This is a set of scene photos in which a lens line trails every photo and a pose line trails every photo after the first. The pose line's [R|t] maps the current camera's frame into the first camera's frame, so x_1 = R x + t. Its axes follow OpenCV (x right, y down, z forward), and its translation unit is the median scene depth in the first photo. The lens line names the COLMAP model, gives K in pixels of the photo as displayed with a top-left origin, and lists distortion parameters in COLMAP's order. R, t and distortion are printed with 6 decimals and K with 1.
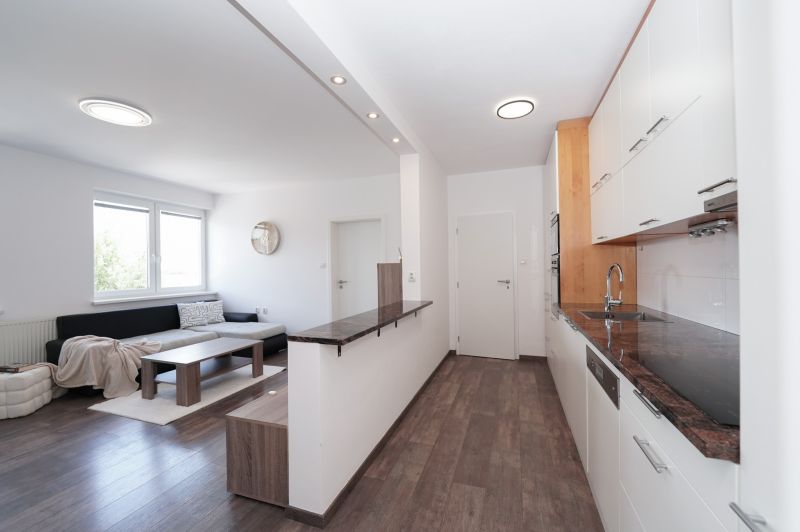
lens RADIAL K [[324.9, 0, 400.0], [0, 324.9, 266.0], [0, 0, 1]] dist [-0.008659, -0.000355]
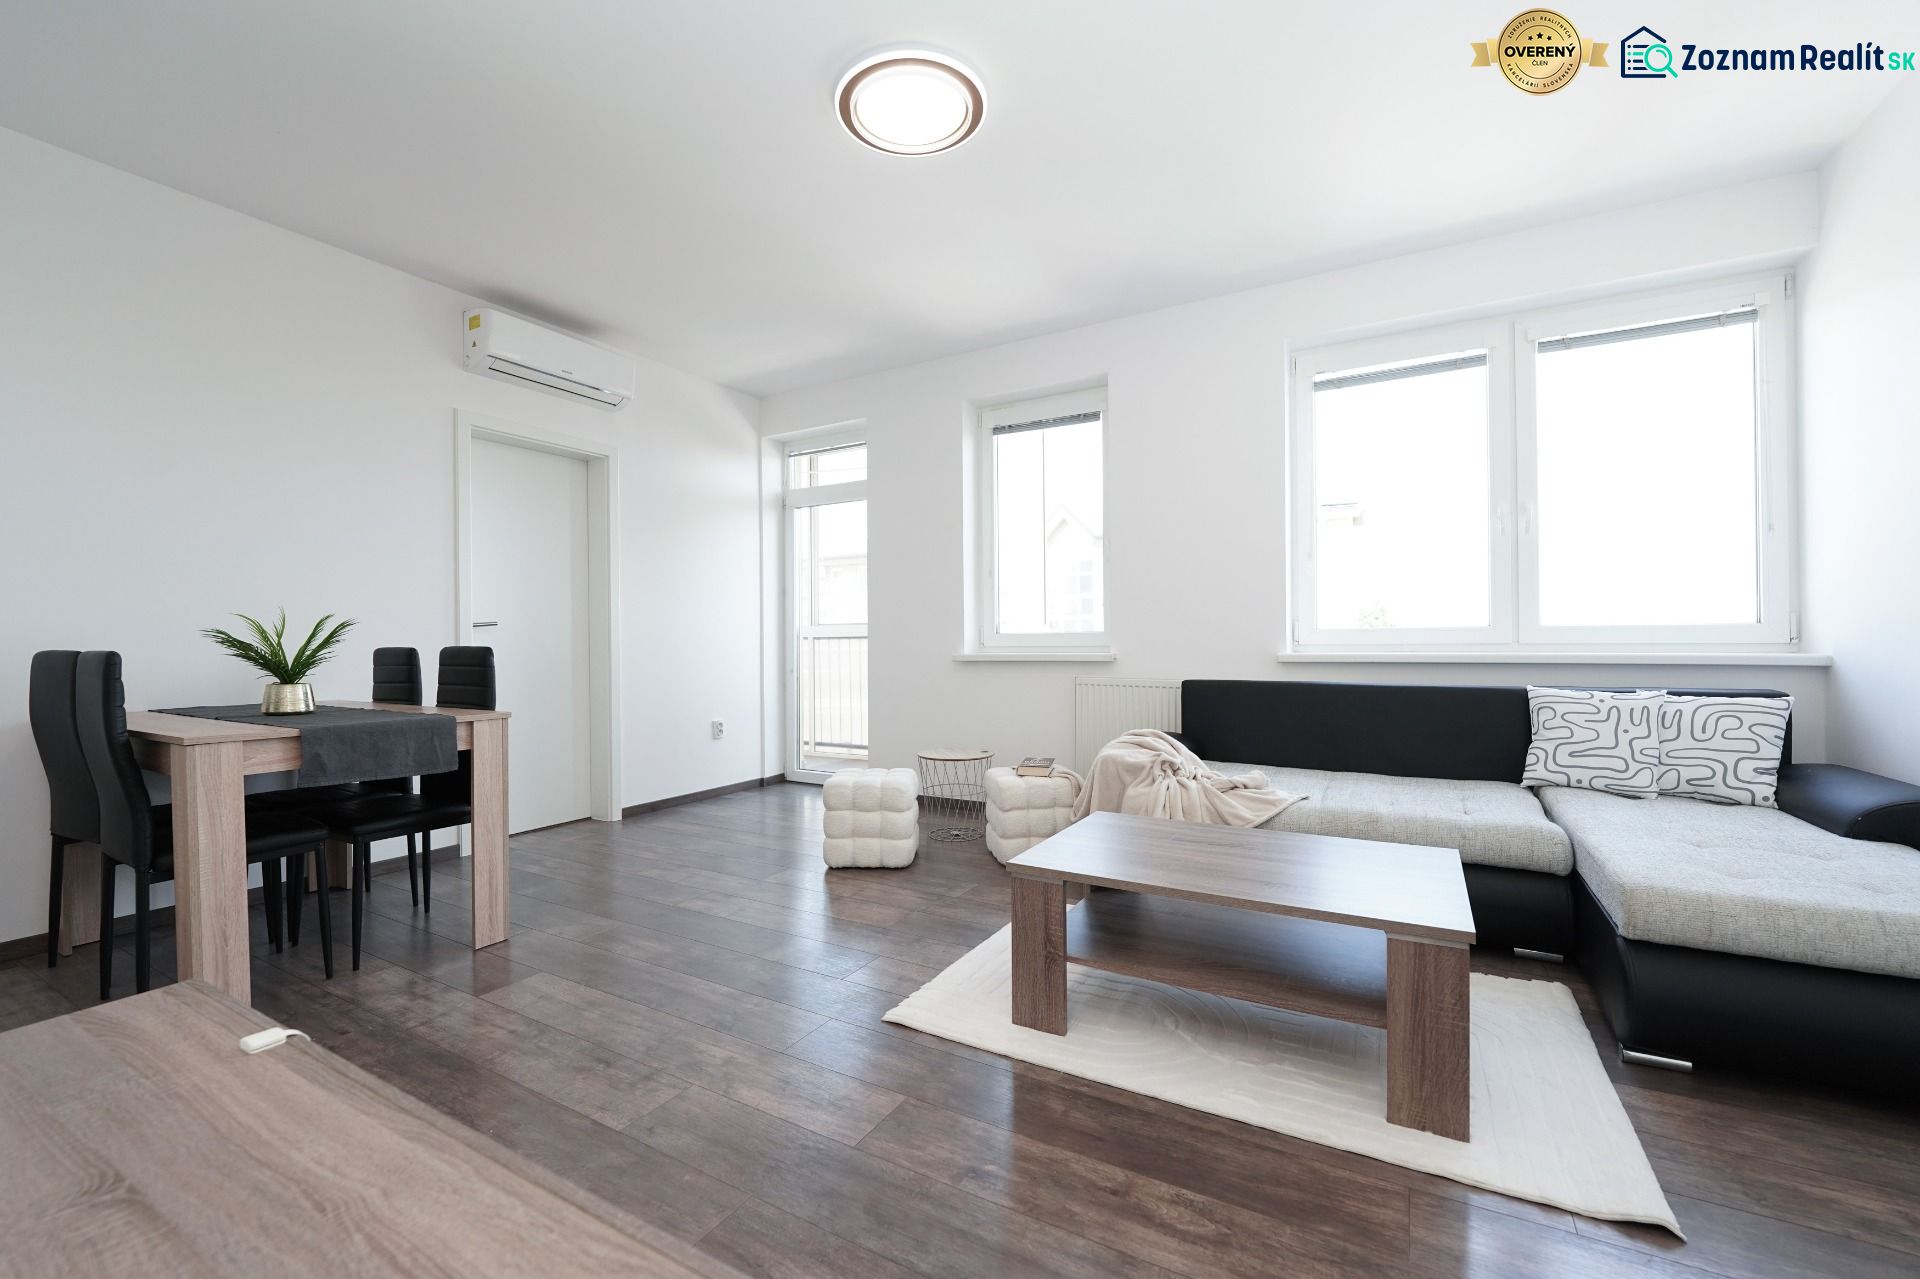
lens RADIAL K [[779.8, 0, 960.0], [0, 779.8, 639.5], [0, 0, 1]] dist [-0.008659, -0.000355]
pose [[-0.184636, 0.009544, -0.982761, -0.012044], [0.015670, 0.999854, 0.006766, 0.096178], [0.982682, -0.014150, -0.184759, 0.941099]]
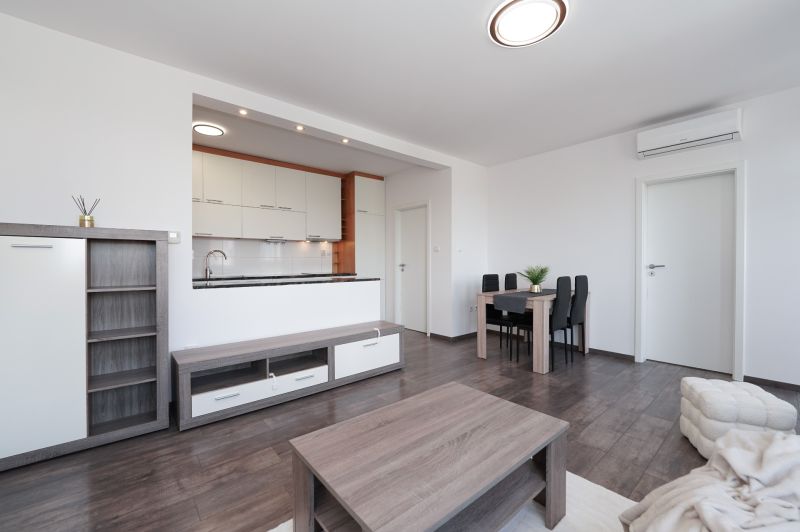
lens RADIAL K [[324.9, 0, 400.0], [0, 324.9, 266.0], [0, 0, 1]] dist [-0.008659, -0.000355]
pose [[-0.861743, 0.009612, 0.507253, -0.780977], [0.011723, 0.999931, 0.000968, 0.062515], [-0.507209, 0.006780, -0.861797, 1.390992]]
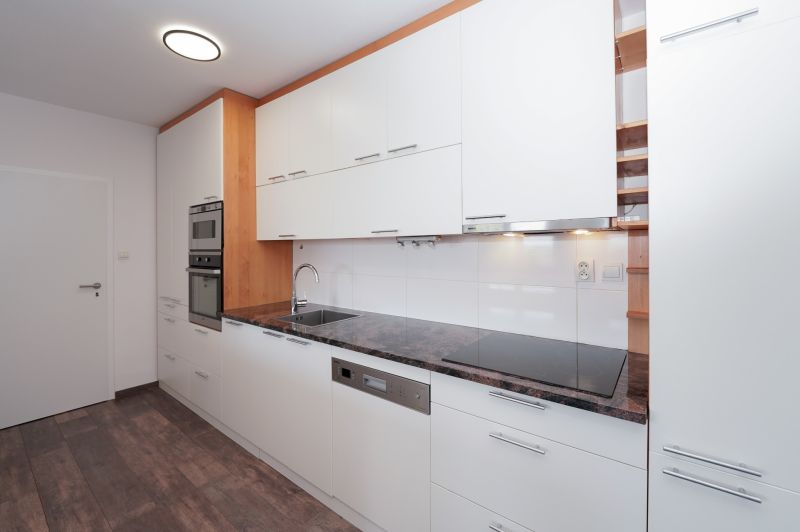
lens RADIAL K [[339.0, 0, 401.7], [0, 339.0, 248.2], [0, 0, 1]] dist [-0.008149, -0.000077]
pose [[0.322902, 0.013738, 0.946333, -0.145739], [-0.006410, 0.999903, -0.012328, -0.030137], [-0.946411, -0.002086, 0.322959, 0.267690]]
